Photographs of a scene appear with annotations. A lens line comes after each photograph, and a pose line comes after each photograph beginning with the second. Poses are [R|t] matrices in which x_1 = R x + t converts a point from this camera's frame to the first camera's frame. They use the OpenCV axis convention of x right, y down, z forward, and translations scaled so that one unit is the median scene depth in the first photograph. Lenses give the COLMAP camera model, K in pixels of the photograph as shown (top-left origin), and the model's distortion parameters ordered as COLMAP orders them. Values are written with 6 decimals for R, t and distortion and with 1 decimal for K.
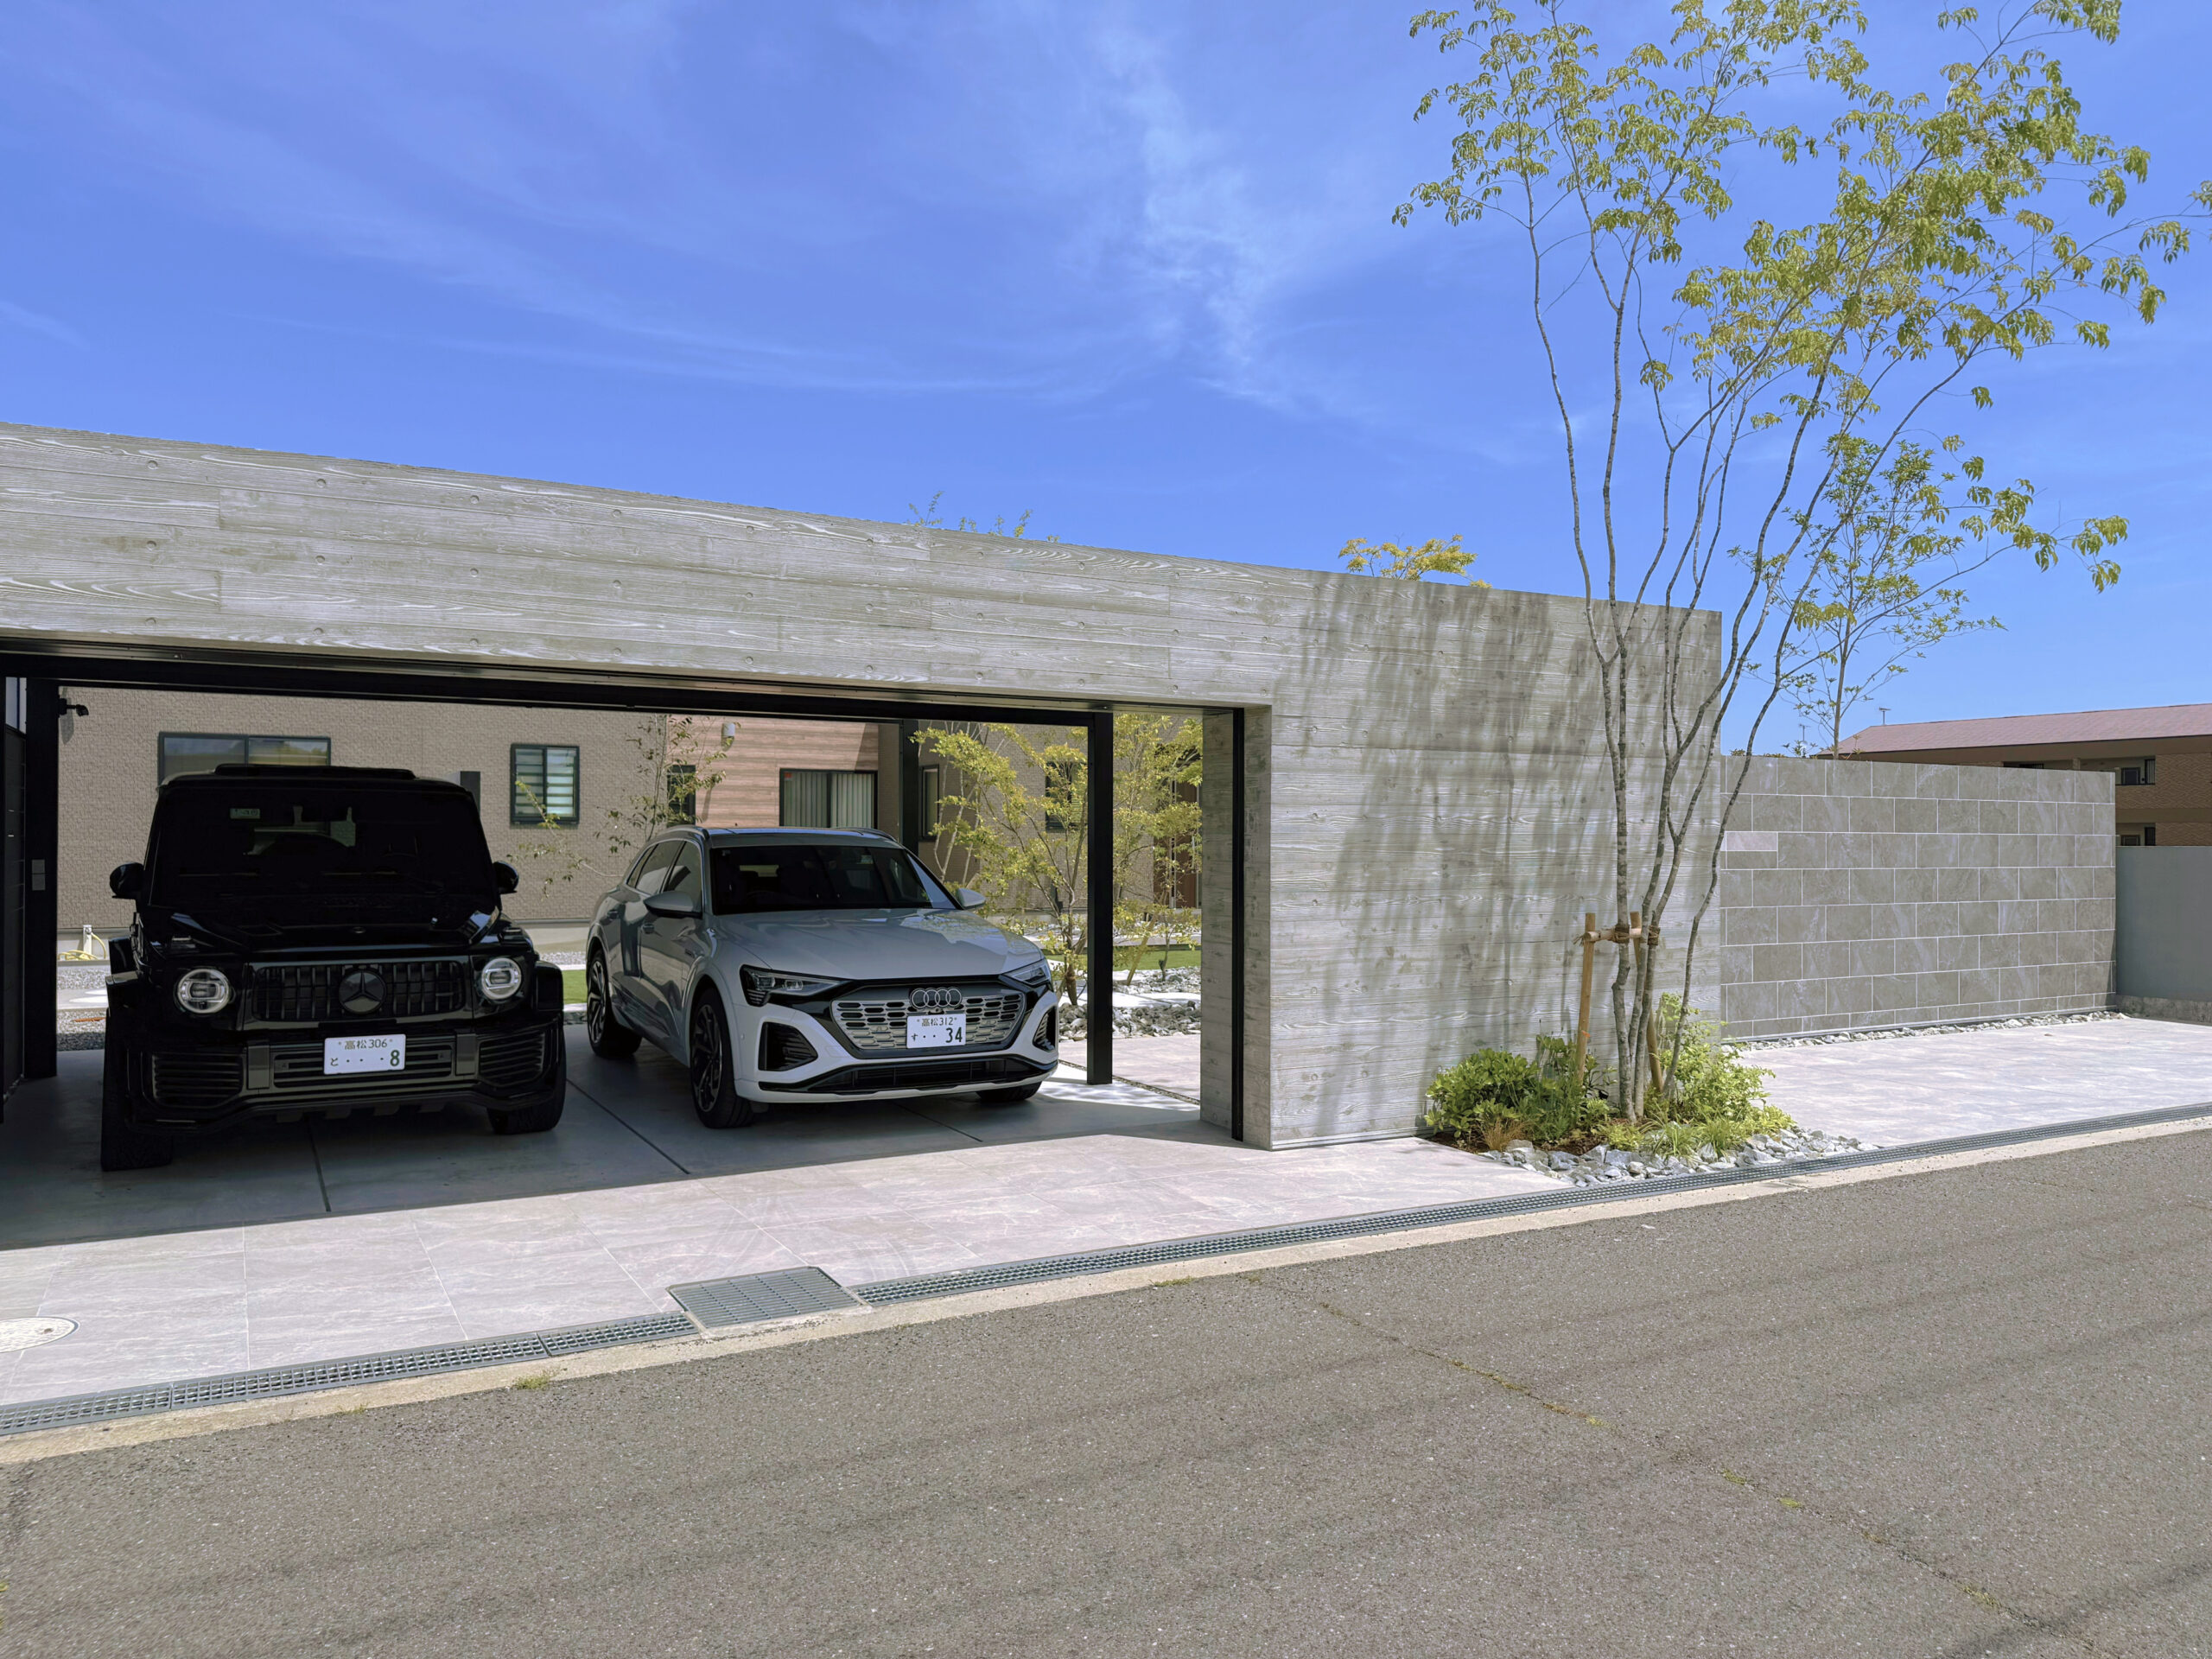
lens RADIAL K [[1566.4, 0, 1118.5], [0, 1566.4, 814.5], [0, 0, 1]] dist [0.045799, -0.077723]
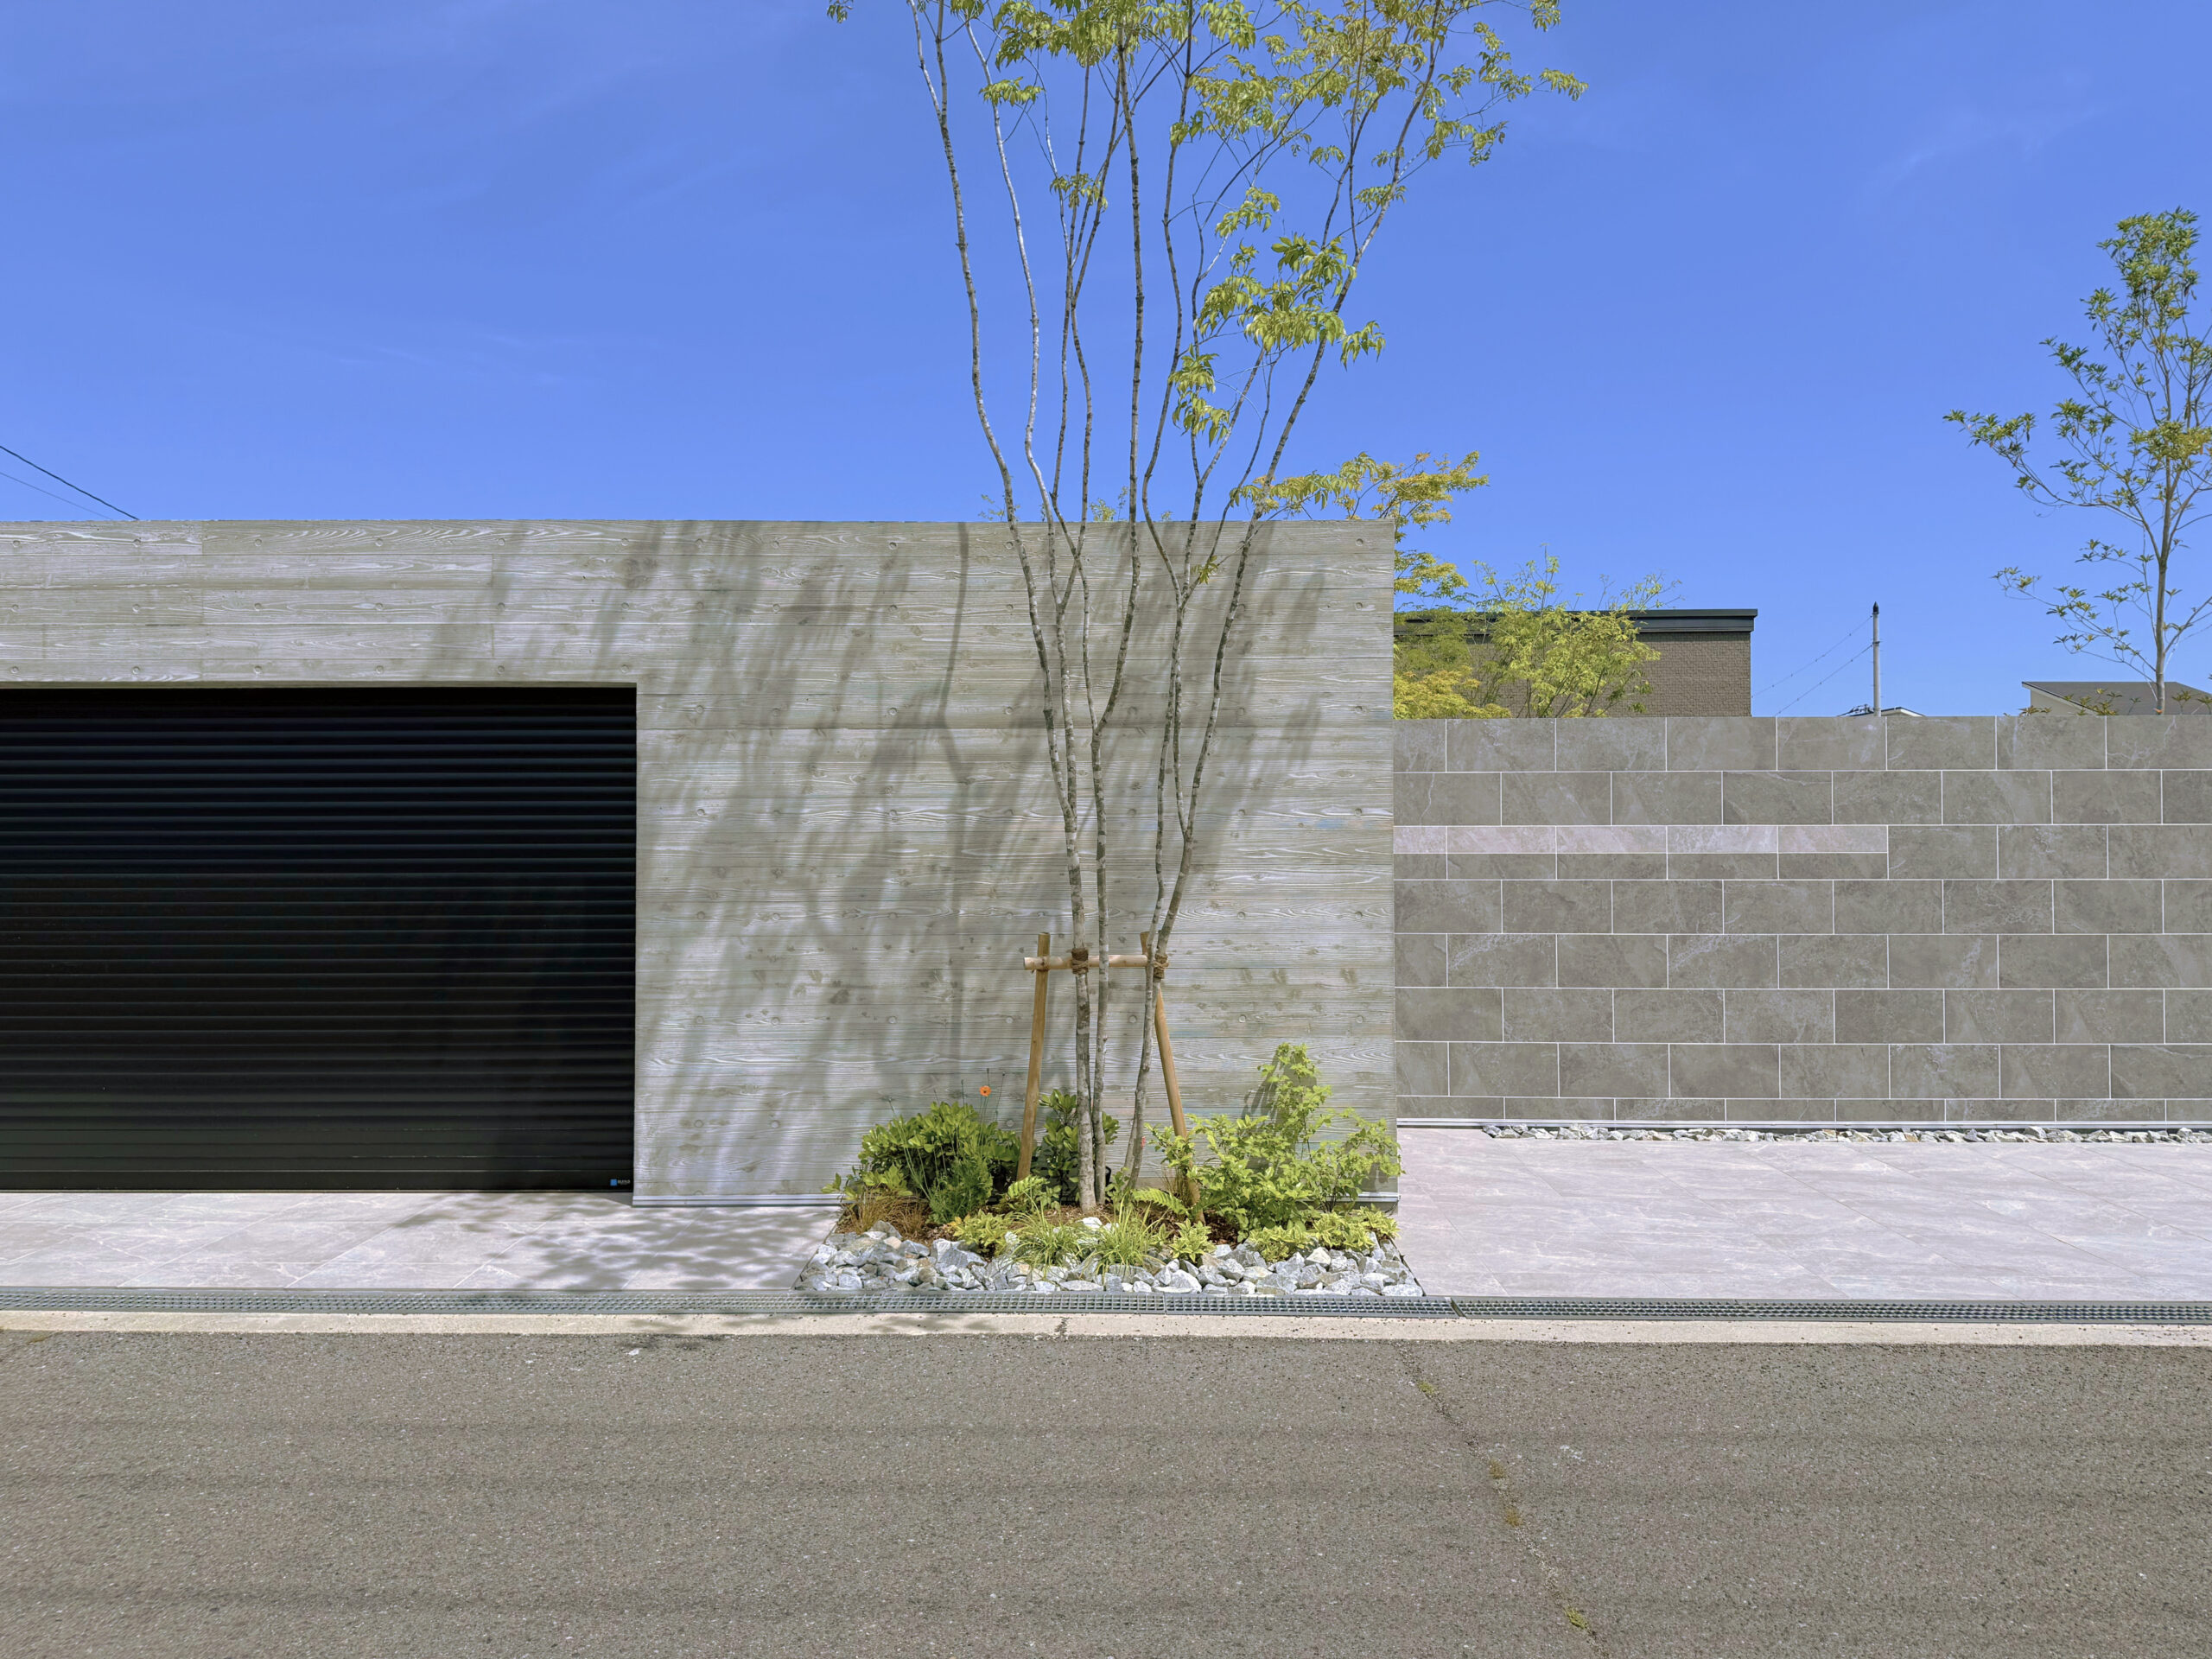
lens RADIAL K [[1566.4, 0, 1091.6], [0, 1566.4, 827.1], [0, 0, 1]] dist [0.045799, -0.077723]
pose [[0.864391, -0.017185, -0.502527, 0.798910], [0.015297, 0.999852, -0.007879, 0.021050], [0.502588, -0.000876, 0.864526, 0.416633]]
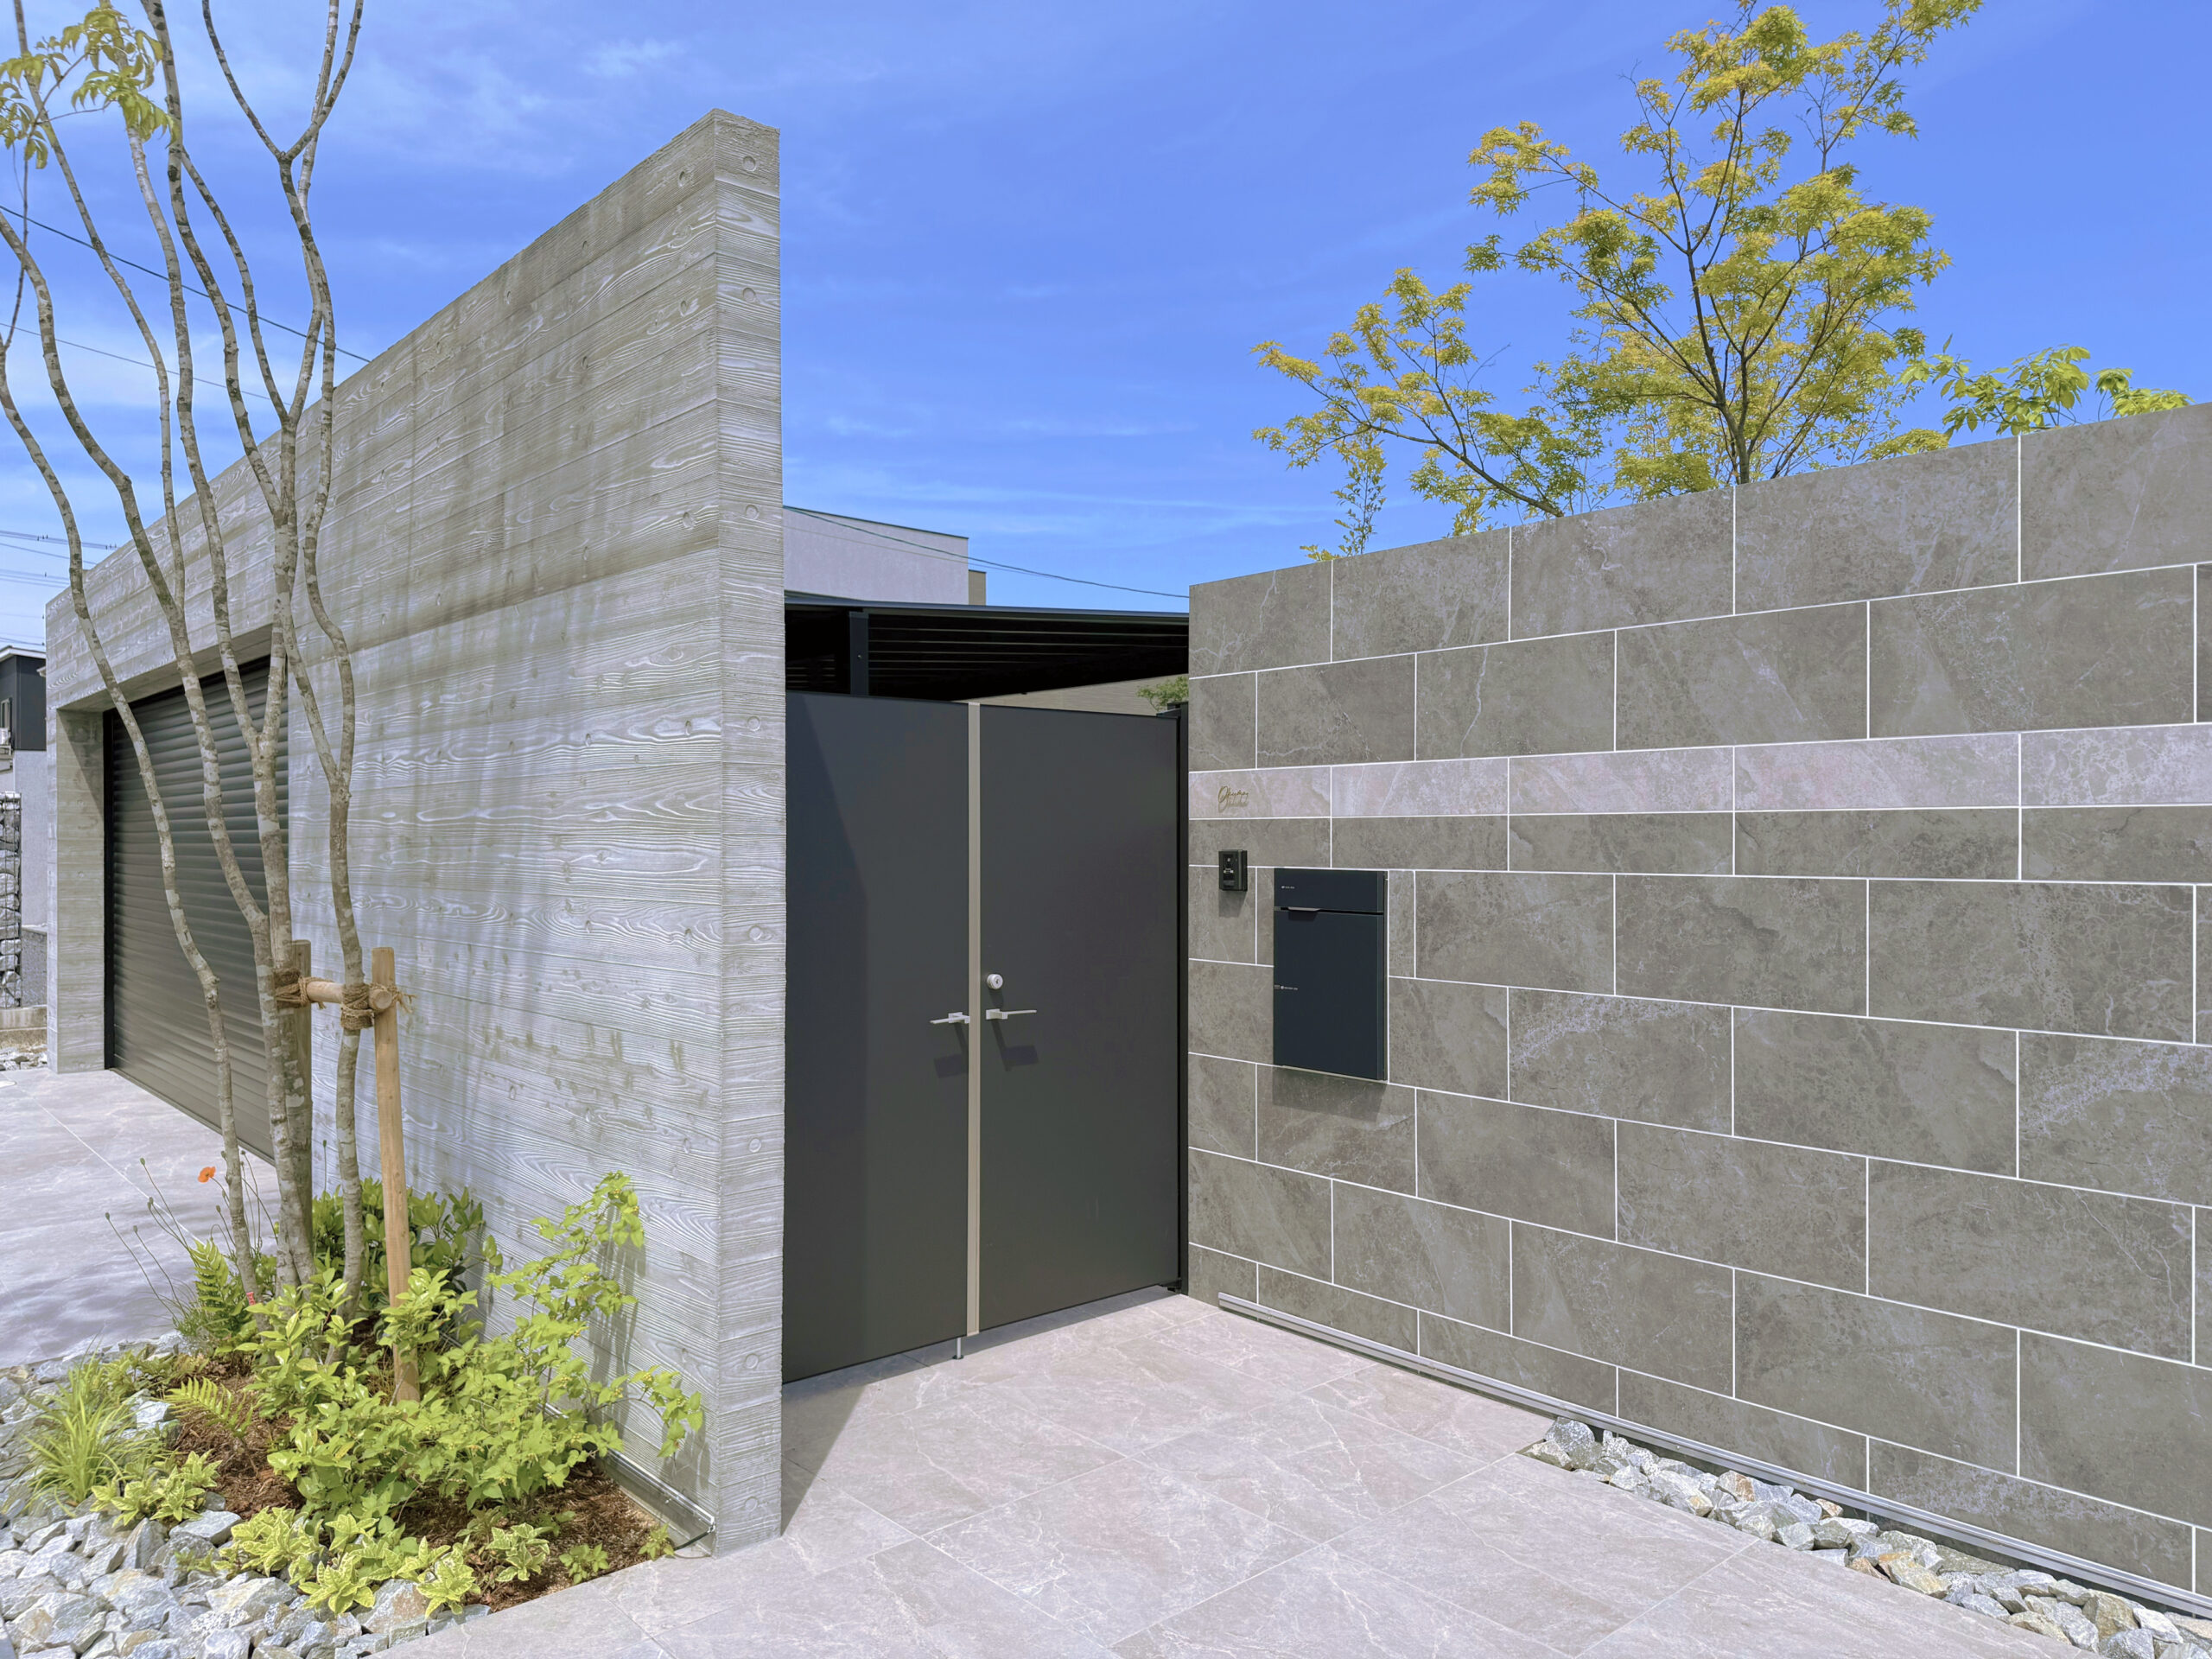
lens RADIAL K [[1566.4, 0, 1099.4], [0, 1566.4, 844.8], [0, 0, 1]] dist [0.045799, -0.077723]
pose [[0.215312, -0.003719, -0.976538, 0.942562], [0.017501, 0.999847, 0.000051, 0.043314], [0.976389, -0.017102, 0.215344, 1.308826]]
